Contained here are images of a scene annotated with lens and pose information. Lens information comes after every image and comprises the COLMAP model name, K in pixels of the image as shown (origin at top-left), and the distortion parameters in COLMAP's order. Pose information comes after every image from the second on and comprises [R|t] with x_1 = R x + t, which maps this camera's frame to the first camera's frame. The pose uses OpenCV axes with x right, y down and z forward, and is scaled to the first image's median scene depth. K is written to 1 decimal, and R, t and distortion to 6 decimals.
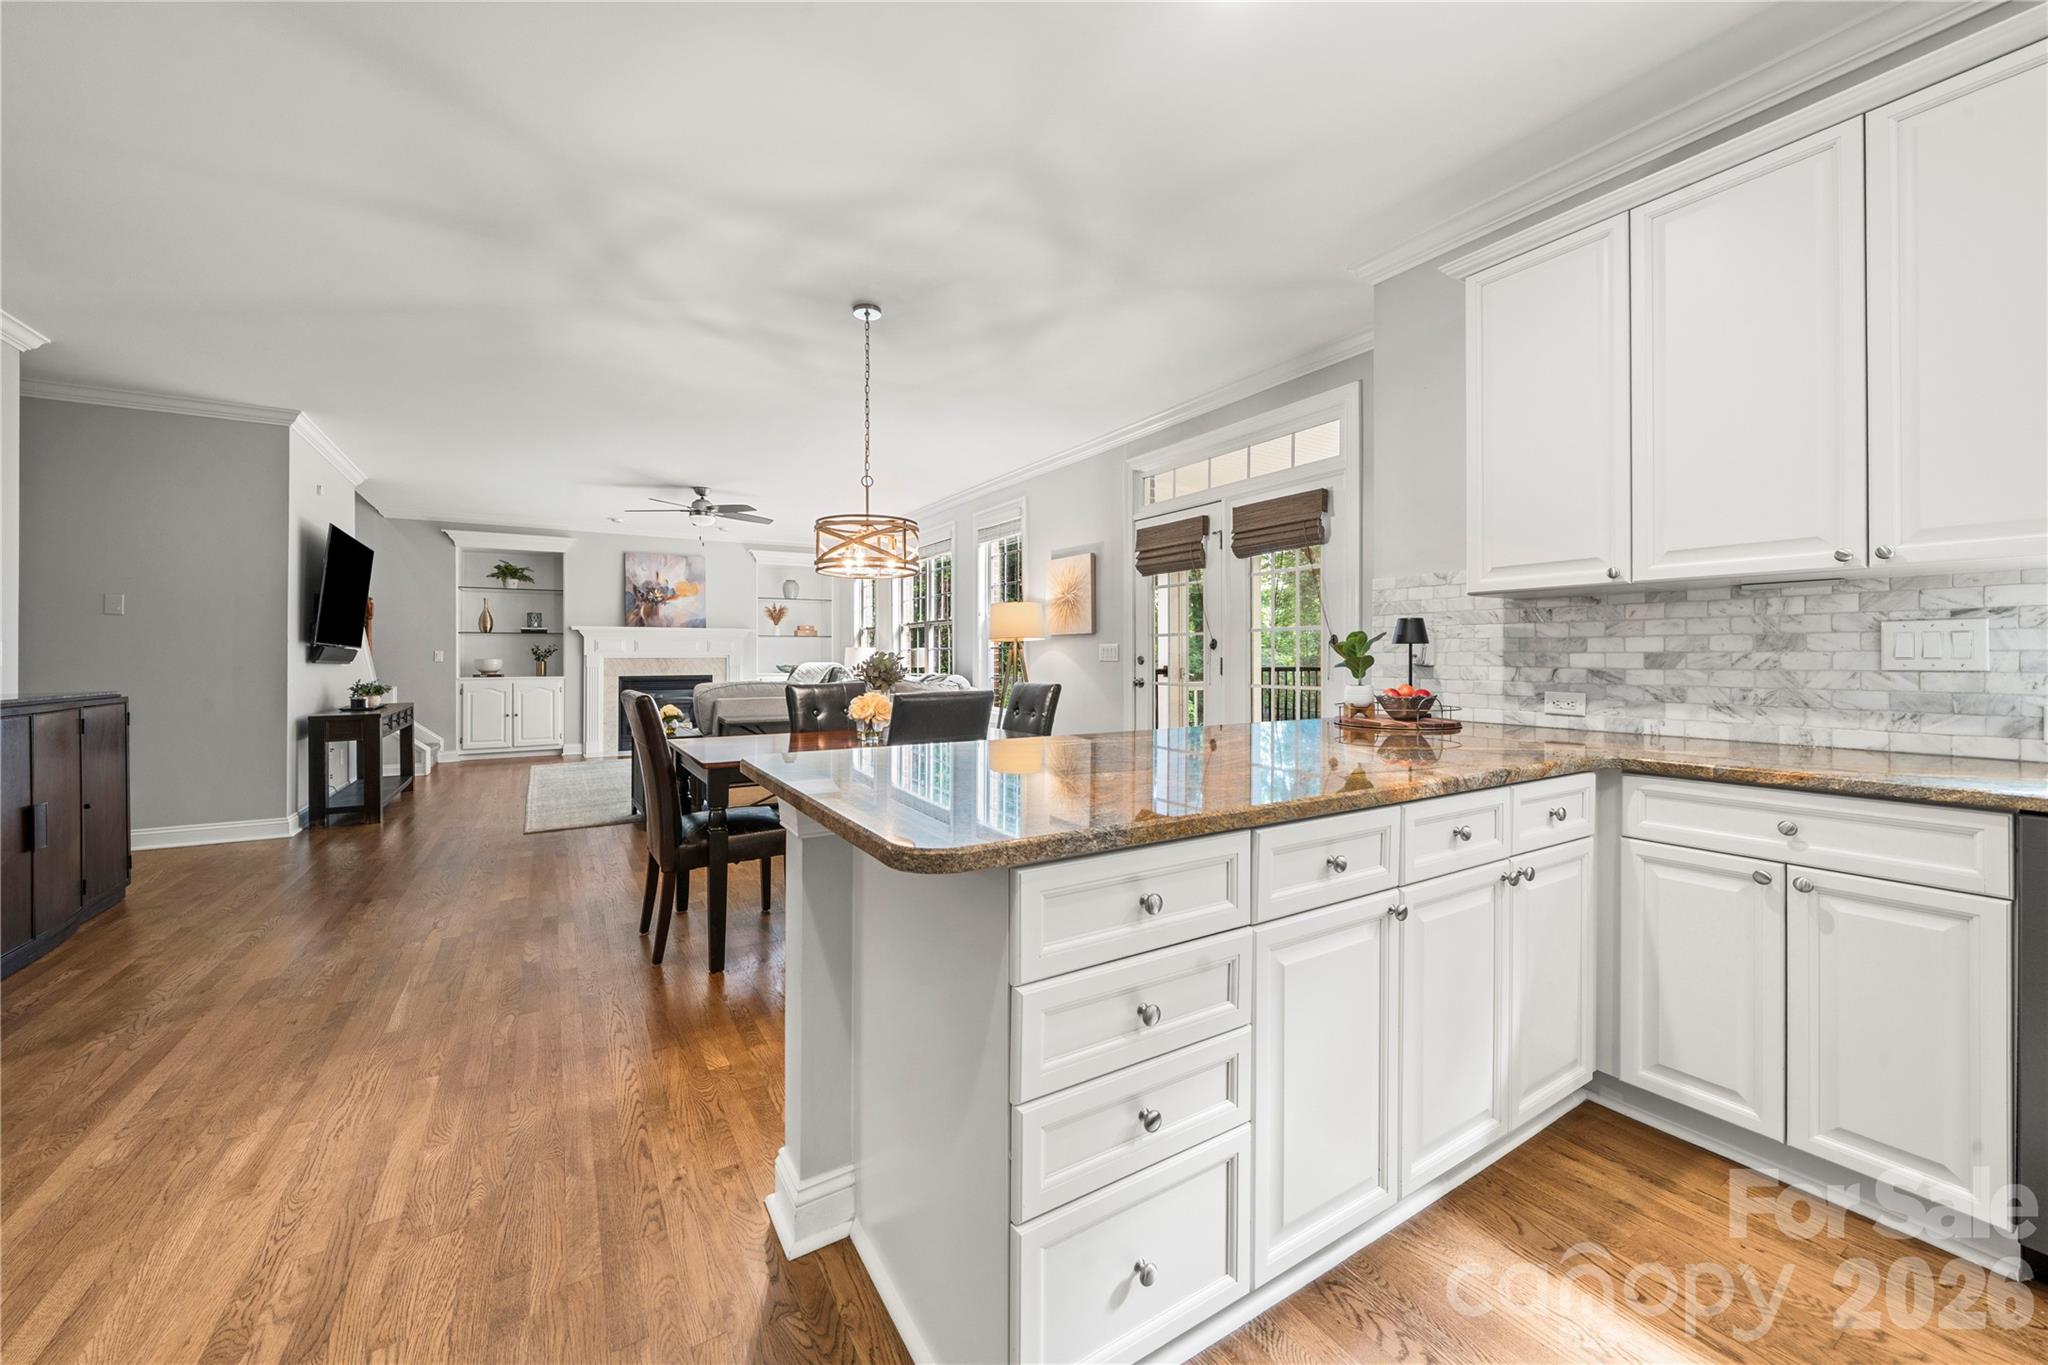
lens RADIAL K [[765.9, 0, 1021.3], [0, 765.9, 655.7], [0, 0, 1]] dist [-0.002636, -0.000316]
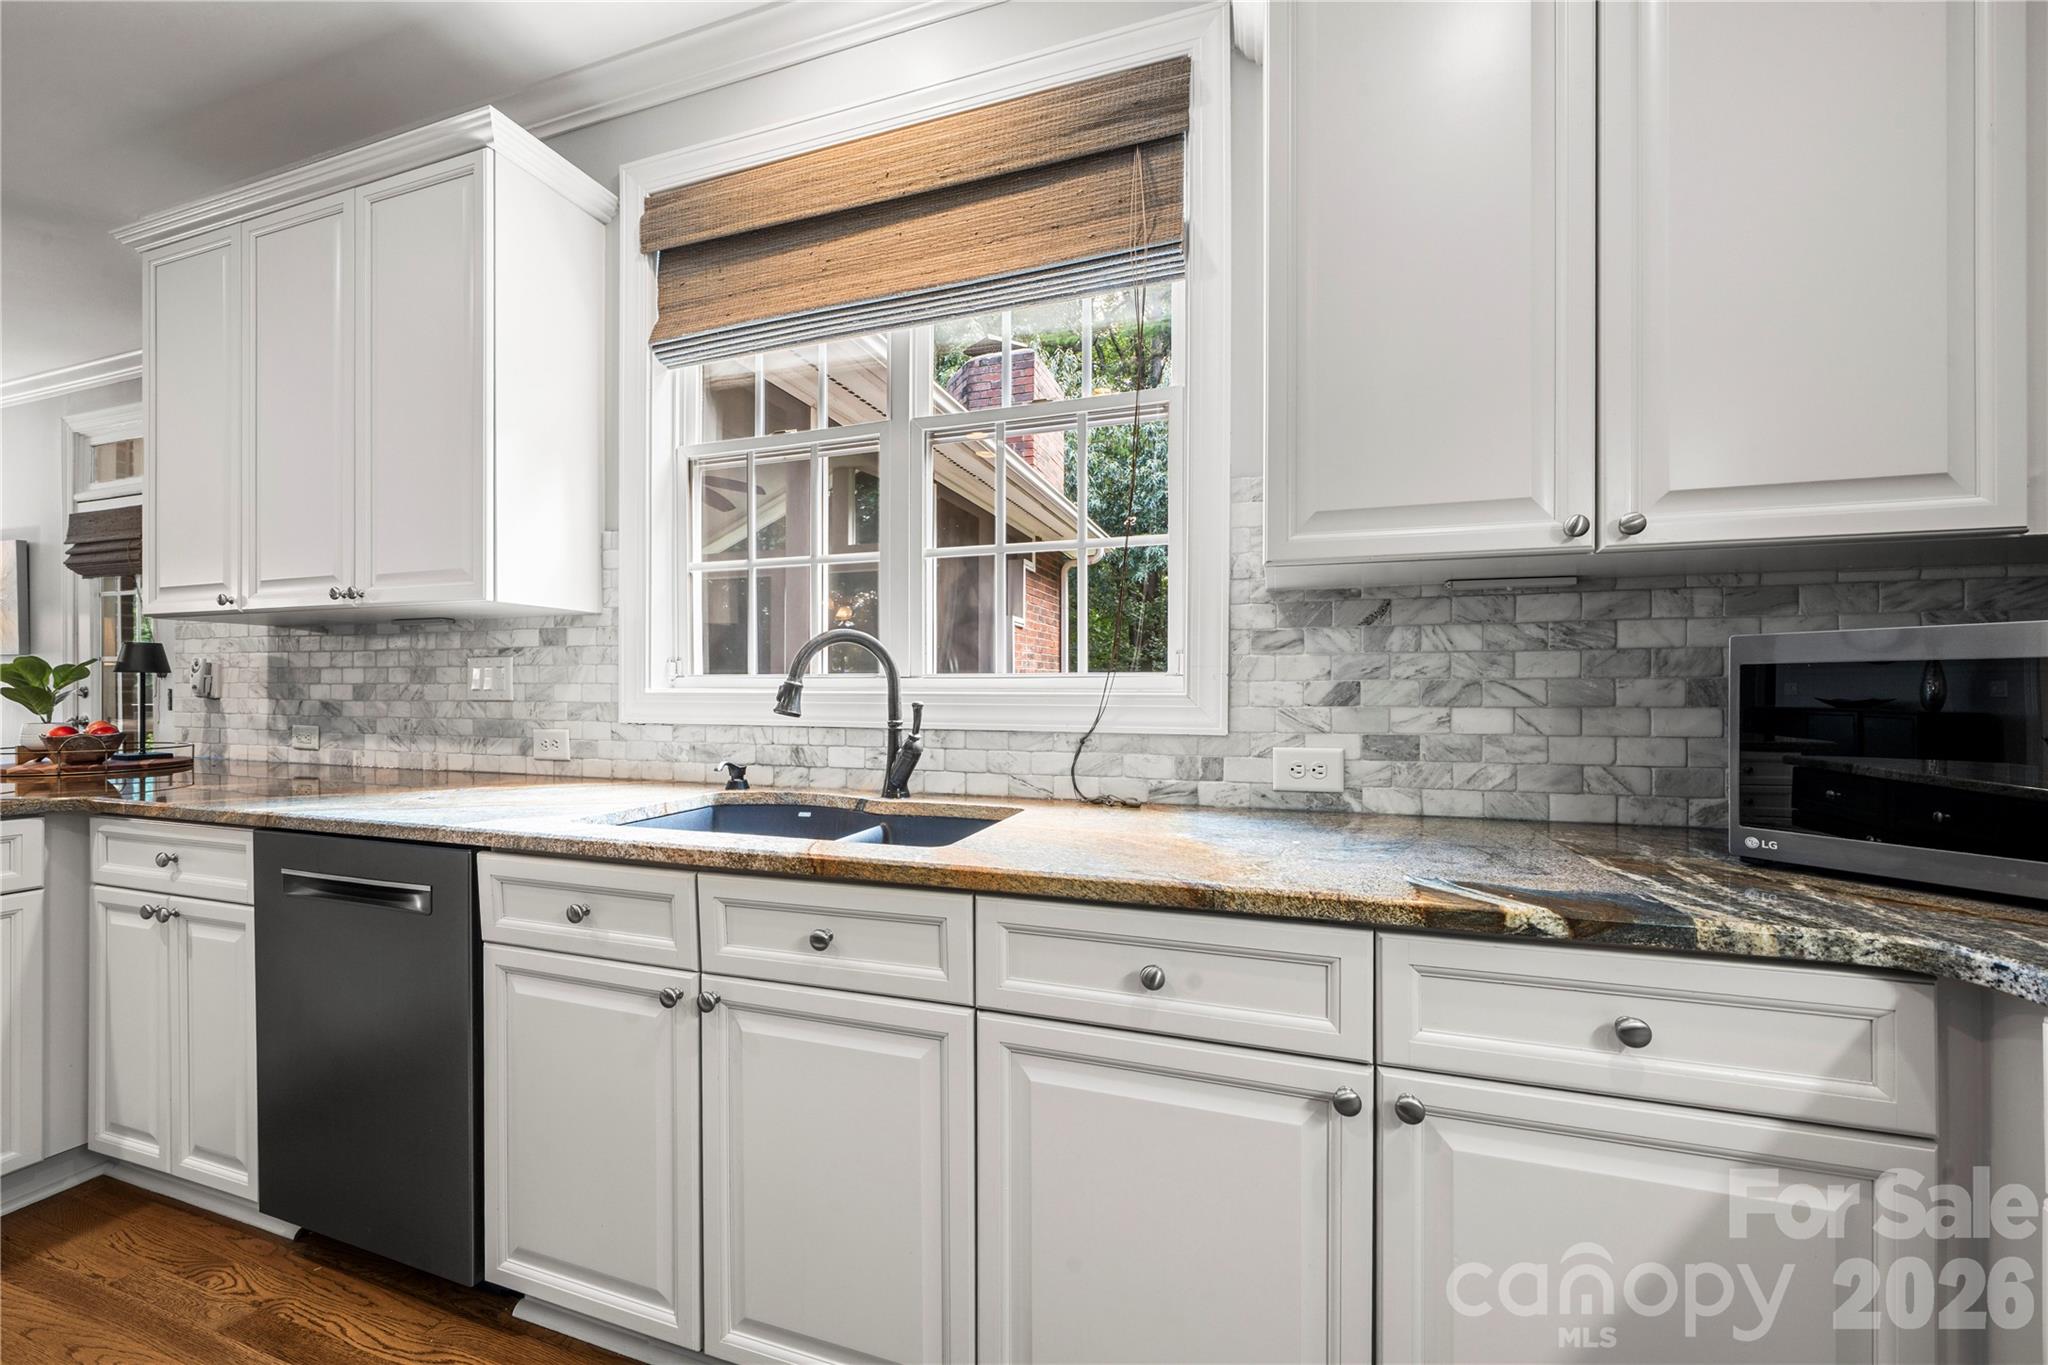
lens RADIAL K [[776.4, 0, 1019.8], [0, 776.4, 696.6], [0, 0, 1]] dist [0.000830, -0.000024]
pose [[0.769320, -0.002485, 0.638858, 0.327281], [-0.004277, 0.999950, 0.009041, -0.000291], [-0.638849, -0.009688, 0.769271, -0.132642]]
